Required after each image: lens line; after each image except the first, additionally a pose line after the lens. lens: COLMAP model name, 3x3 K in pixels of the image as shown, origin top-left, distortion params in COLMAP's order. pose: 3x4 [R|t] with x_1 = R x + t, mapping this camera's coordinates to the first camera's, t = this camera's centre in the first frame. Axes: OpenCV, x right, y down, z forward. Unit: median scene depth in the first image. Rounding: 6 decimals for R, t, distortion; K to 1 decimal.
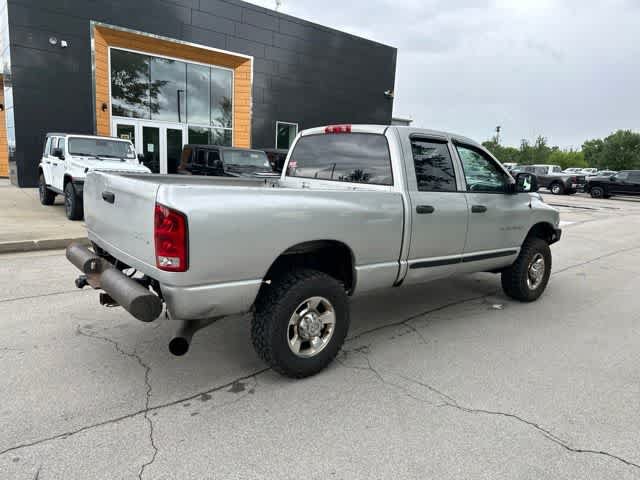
lens RADIAL K [[452.7, 0, 319.4], [0, 452.7, 241.4], [0, 0, 1]] dist [0.027910, -0.021802]
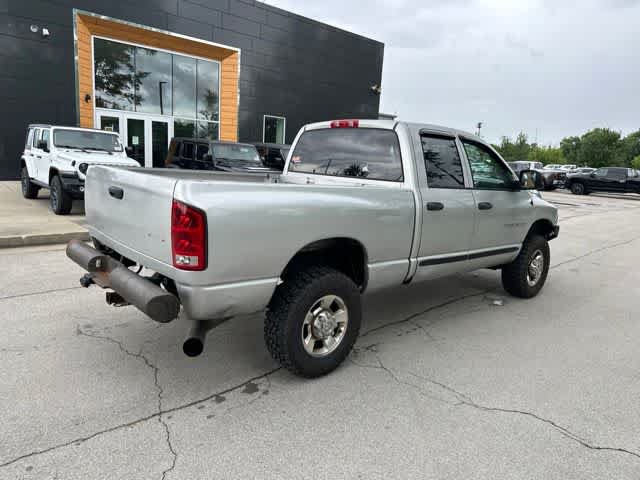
lens RADIAL K [[452.7, 0, 319.4], [0, 452.7, 241.3], [0, 0, 1]] dist [0.027910, -0.021802]
pose [[0.999231, 0.001409, 0.039194, -0.052868], [-0.001856, 0.999933, 0.011391, -0.004268], [-0.039175, -0.011455, 0.999167, 0.016246]]
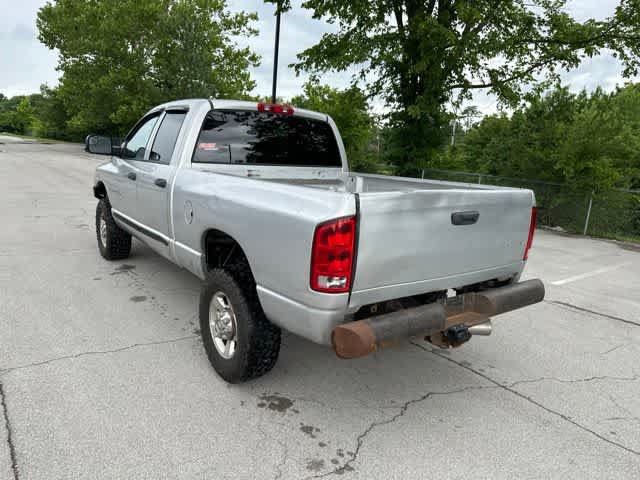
lens RADIAL K [[452.7, 0, 316.8], [0, 452.7, 243.2], [0, 0, 1]] dist [0.027910, -0.021802]
pose [[0.050364, -0.260862, 0.964062, -0.944987], [0.106570, 0.961179, 0.254514, -0.217241], [-0.993029, 0.089921, 0.076209, 0.891734]]
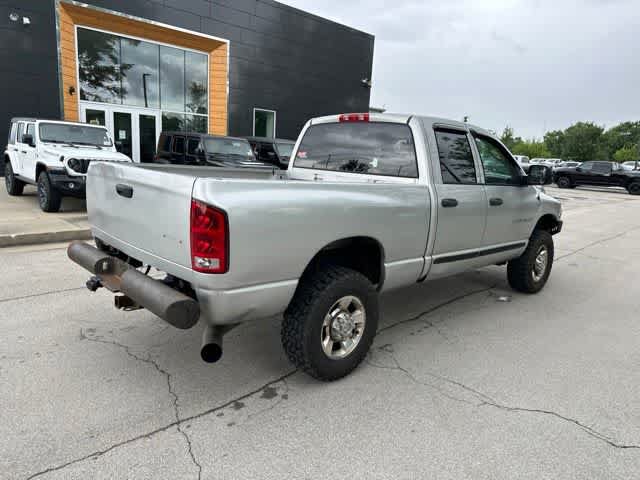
lens RADIAL K [[452.7, 0, 323.2], [0, 452.7, 246.3], [0, 0, 1]] dist [0.027910, -0.021802]
pose [[0.997067, -0.008398, 0.076073, -0.100951], [0.005797, 0.999393, 0.034342, -0.011536], [-0.076315, -0.033800, 0.996511, 0.044076]]
